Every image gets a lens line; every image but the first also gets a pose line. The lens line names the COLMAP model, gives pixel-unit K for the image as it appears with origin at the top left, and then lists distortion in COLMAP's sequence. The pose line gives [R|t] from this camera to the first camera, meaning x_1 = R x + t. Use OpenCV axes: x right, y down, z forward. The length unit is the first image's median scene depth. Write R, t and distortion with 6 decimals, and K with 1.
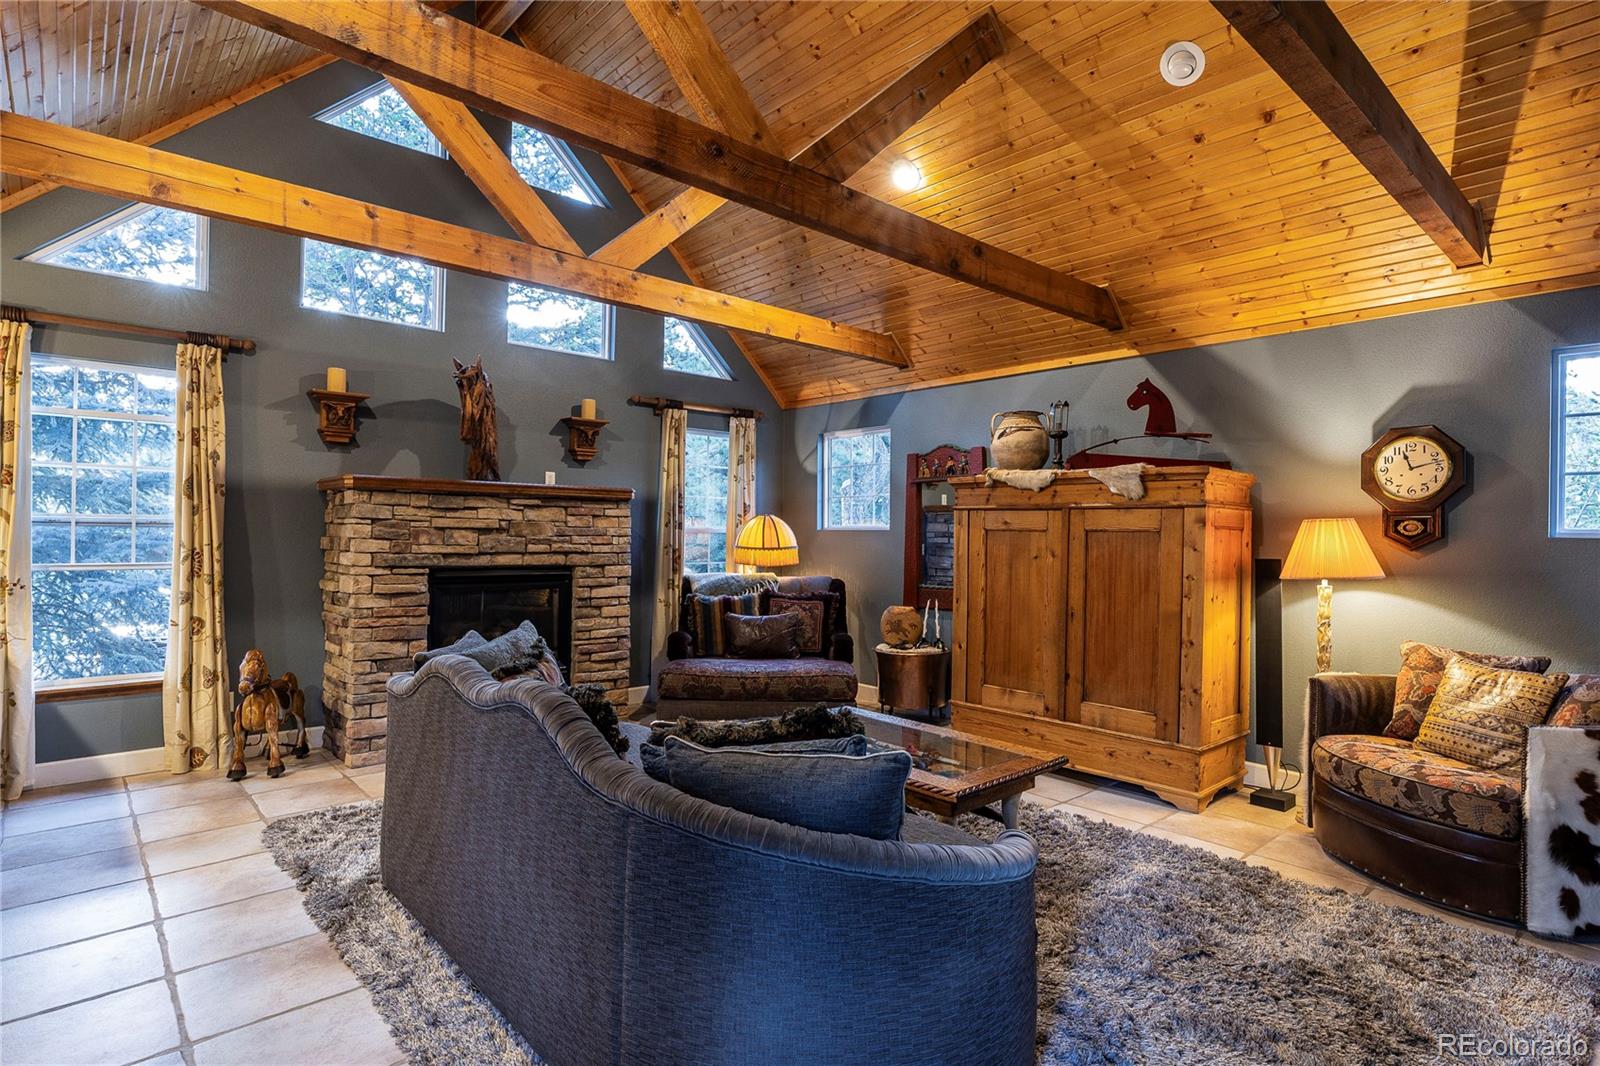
lens RADIAL K [[820.4, 0, 800.0], [0, 820.4, 533.0], [0, 0, 1]] dist [0.000254, 0.000001]
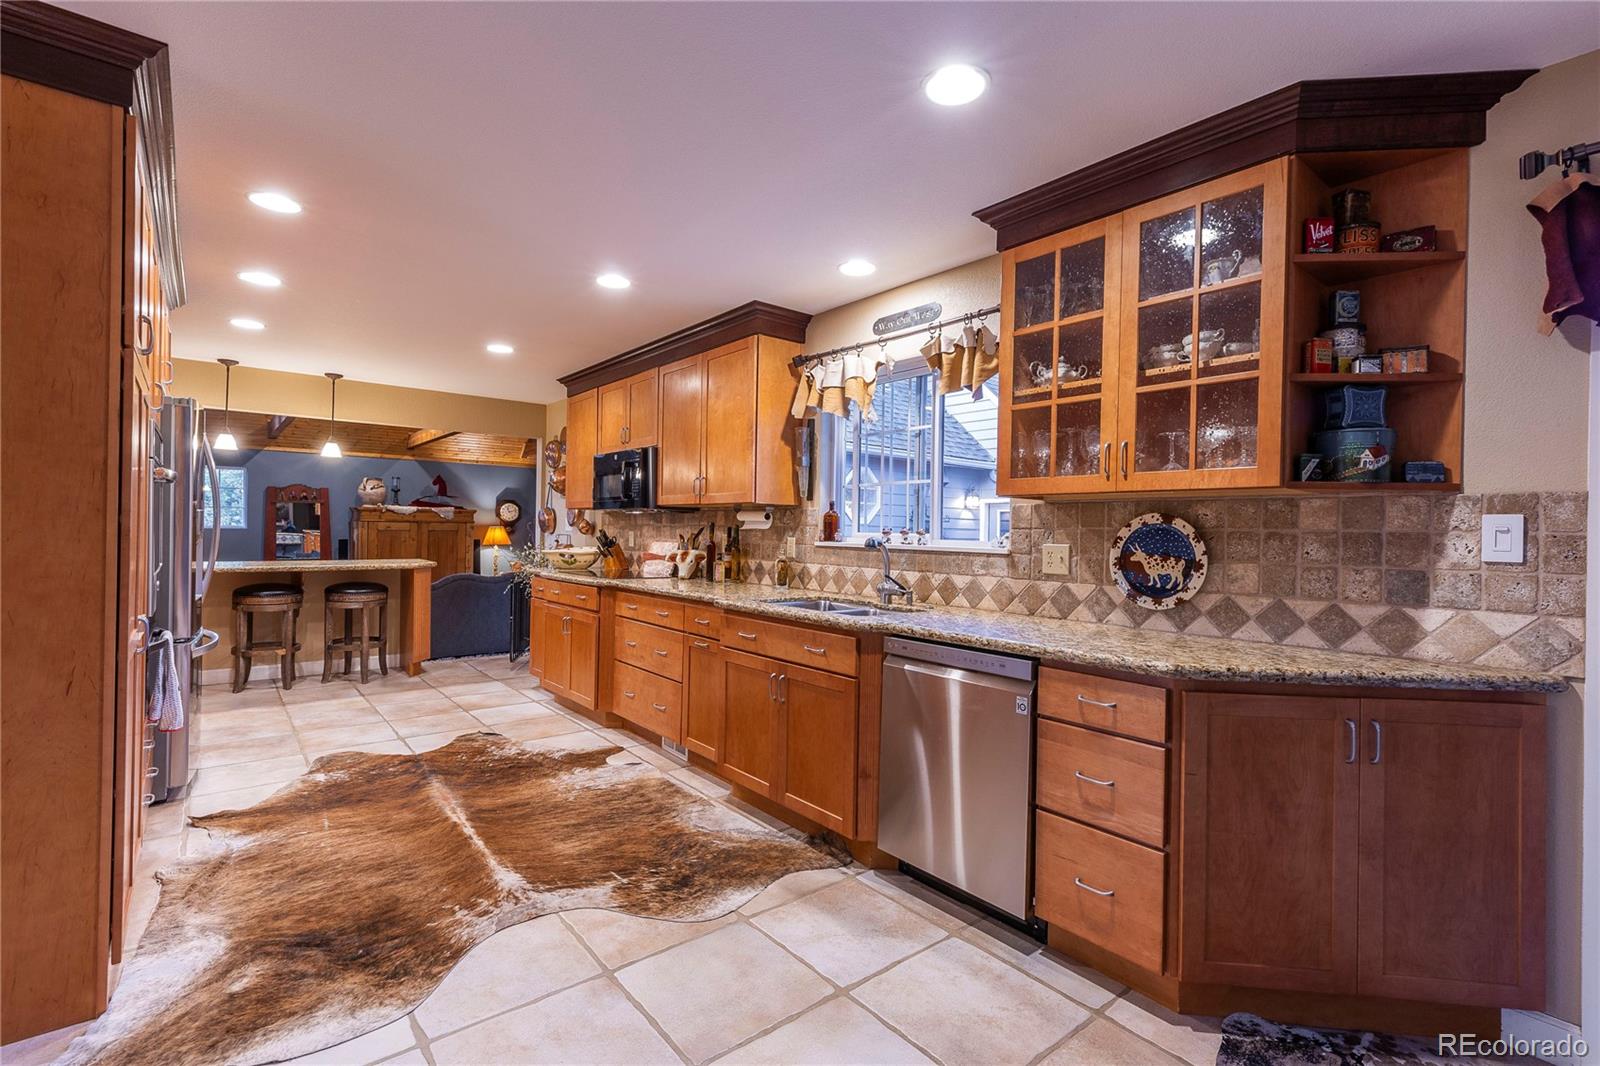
lens RADIAL K [[722.7, 0, 800.0], [0, 722.7, 533.0], [0, 0, 1]] dist [0.002913, 0.000094]
pose [[0.043049, -0.016795, 0.998932, -1.826966], [-0.014343, 0.999745, 0.017427, -0.049272], [-0.998970, -0.015078, 0.042797, -0.294269]]
